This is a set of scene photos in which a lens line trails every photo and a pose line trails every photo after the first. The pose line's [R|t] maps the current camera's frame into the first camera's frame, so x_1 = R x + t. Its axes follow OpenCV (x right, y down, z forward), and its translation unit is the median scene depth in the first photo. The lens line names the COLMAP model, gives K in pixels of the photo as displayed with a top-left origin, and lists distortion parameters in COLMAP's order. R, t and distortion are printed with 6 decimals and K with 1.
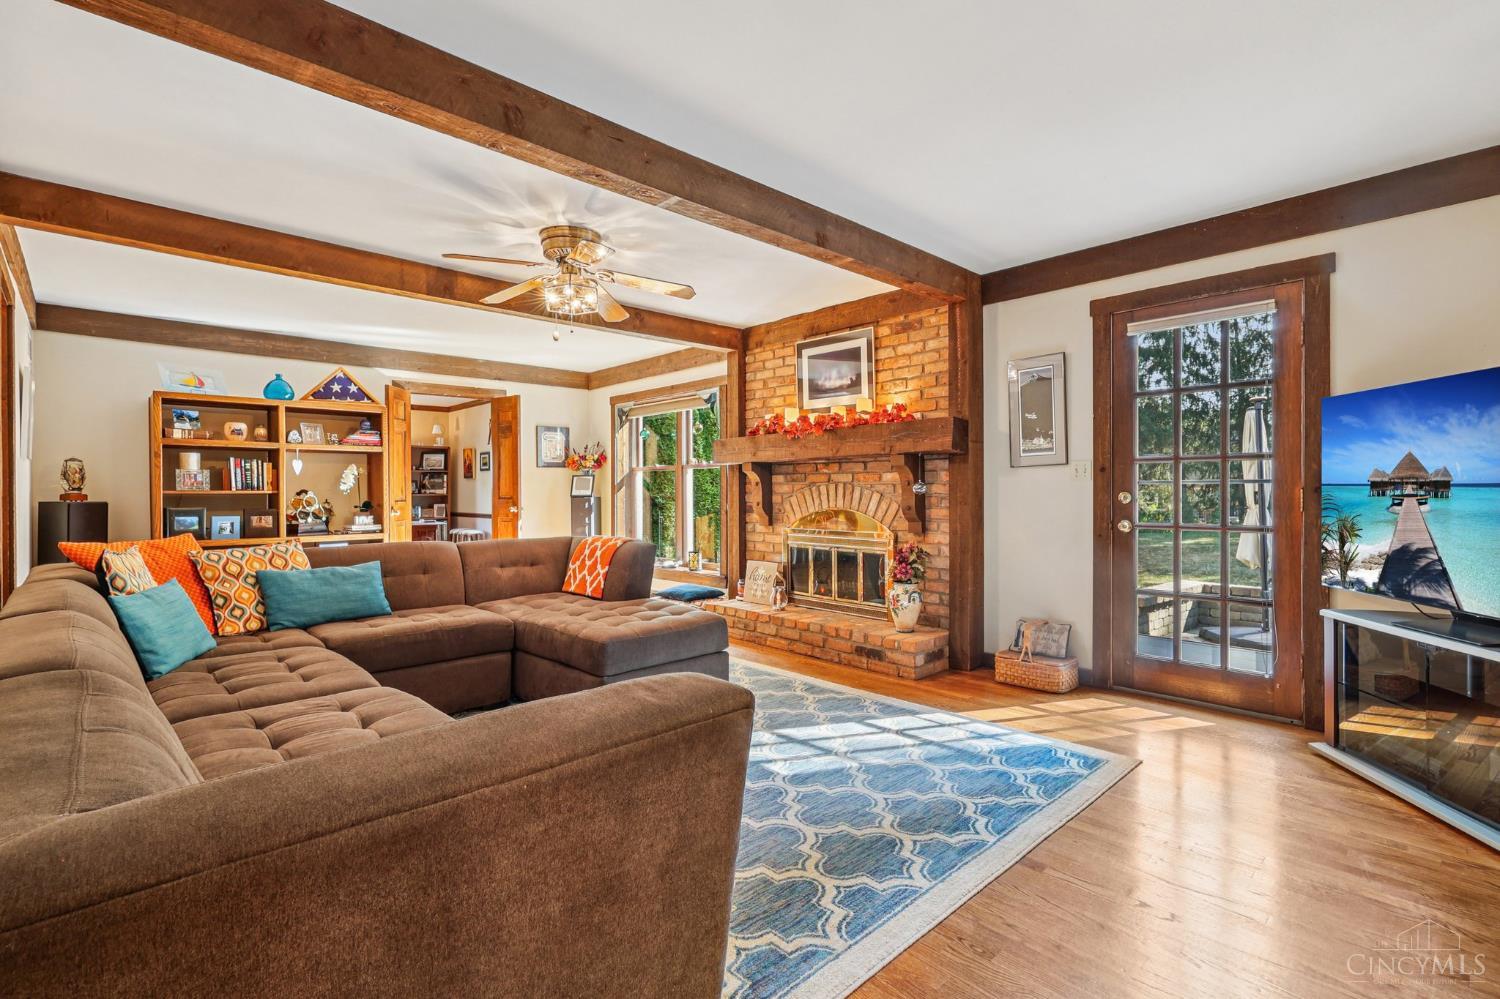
lens RADIAL K [[698.0, 0, 745.7], [0, 698.0, 488.2], [0, 0, 1]] dist [-0.000624, 0.000254]
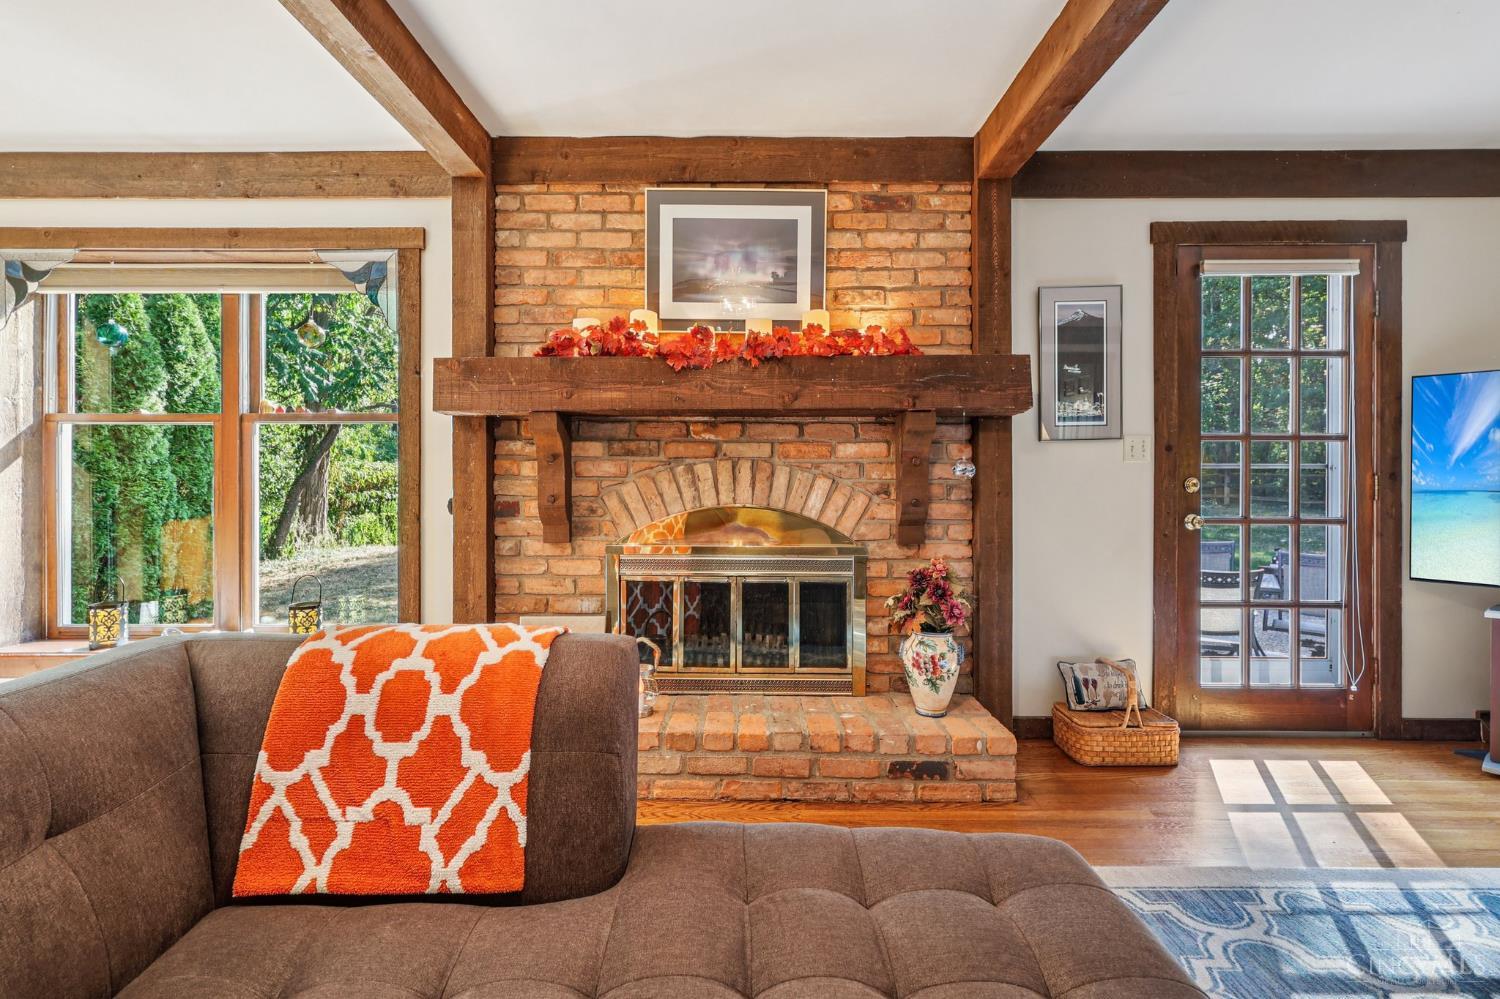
lens RADIAL K [[702.6, 0, 743.7], [0, 702.6, 478.3], [0, 0, 1]] dist [-0.001147, 0.000765]
pose [[0.685019, 0.004254, 0.728513, -0.286677], [-0.008913, 0.999957, 0.002542, 0.006312], [-0.728470, -0.008235, 0.685028, 0.651624]]
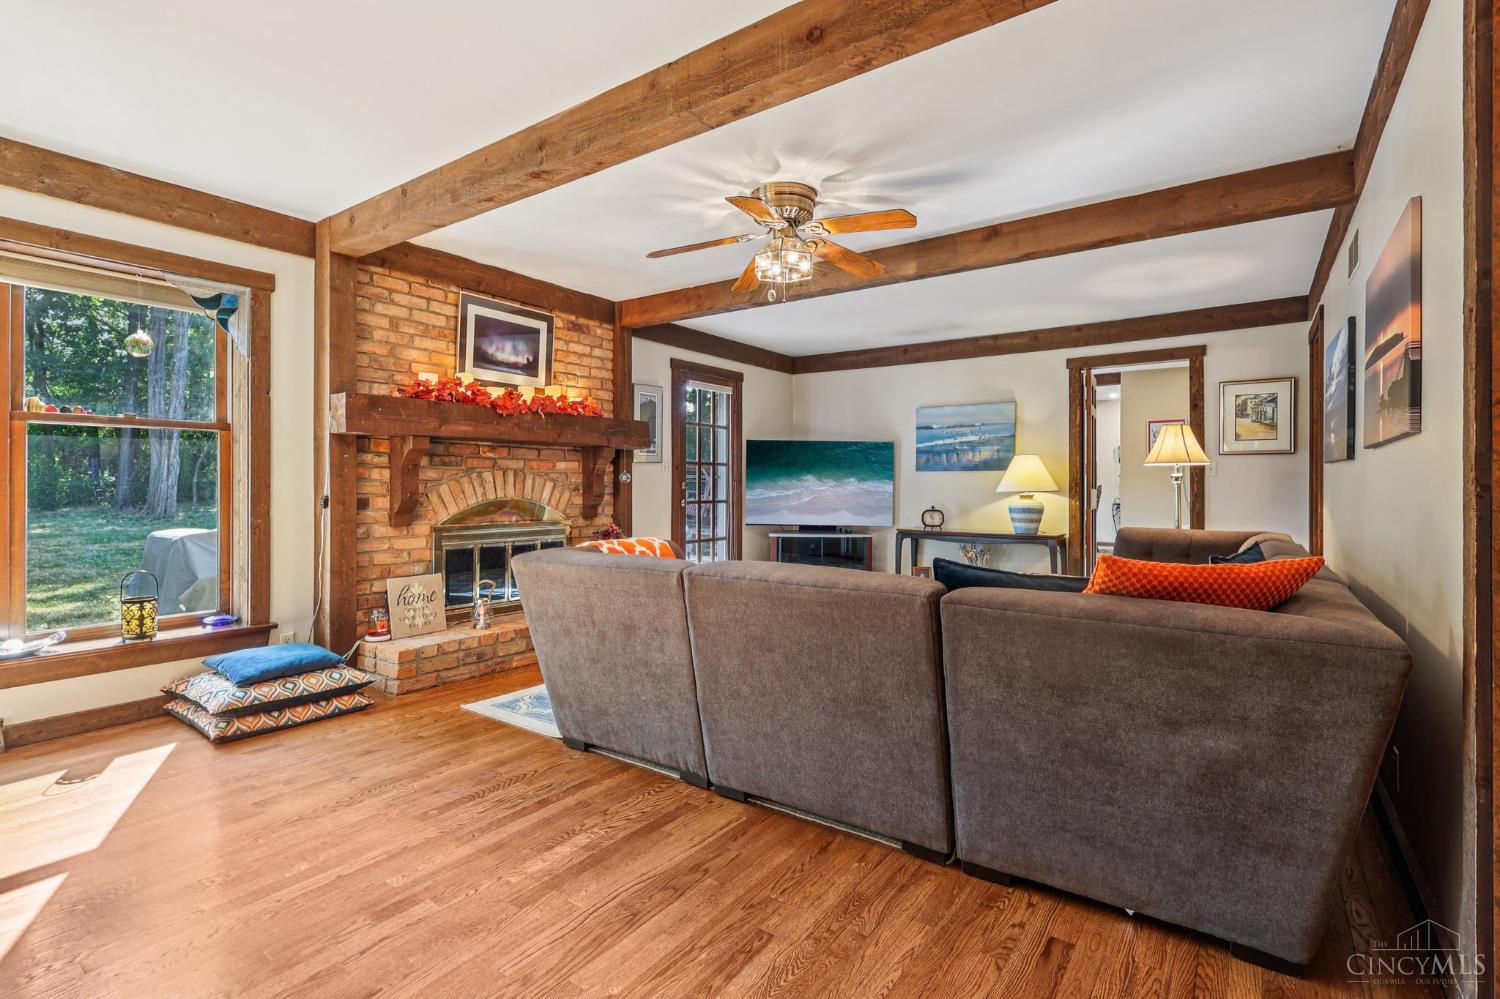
lens RADIAL K [[702.6, 0, 743.7], [0, 702.6, 478.3], [0, 0, 1]] dist [-0.001147, 0.000765]
pose [[-0.195781, 0.010081, 0.980596, -0.857409], [-0.009775, 0.999877, -0.012231, 0.012174], [-0.980599, -0.011979, -0.195659, 0.930474]]
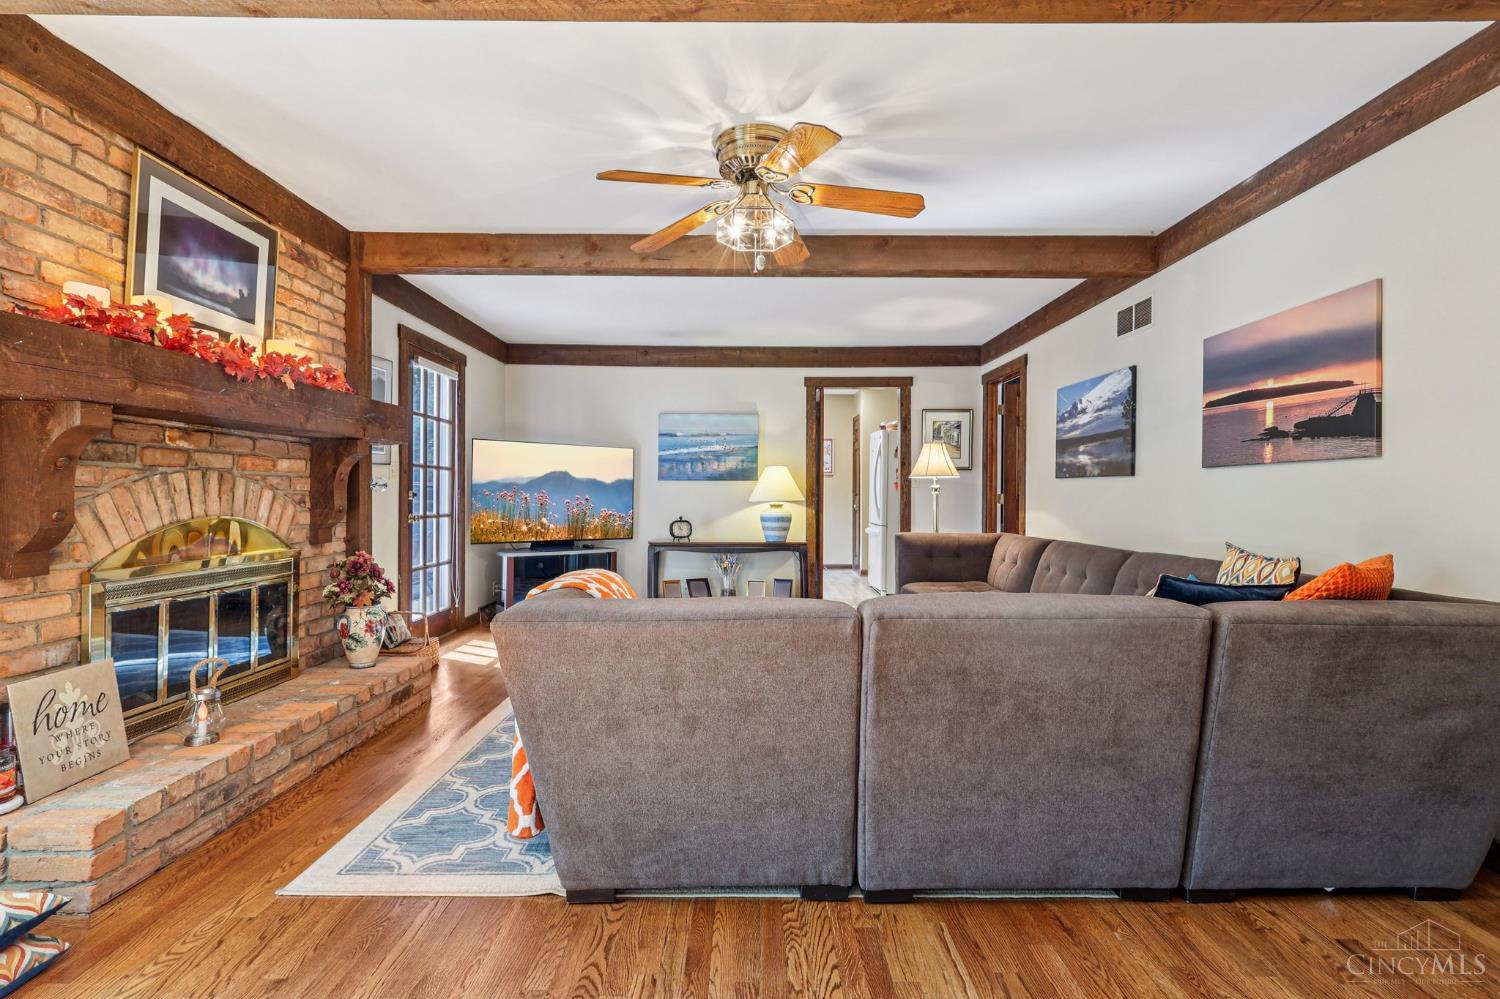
lens RADIAL K [[697.1, 0, 744.0], [0, 697.1, 492.4], [0, 0, 1]] dist [-0.000123, 0.000859]
pose [[-0.728945, 0.001869, 0.684569, -0.568967], [-0.007116, 0.999922, -0.010307, 0.013073], [-0.684535, -0.012385, -0.728875, 1.174087]]
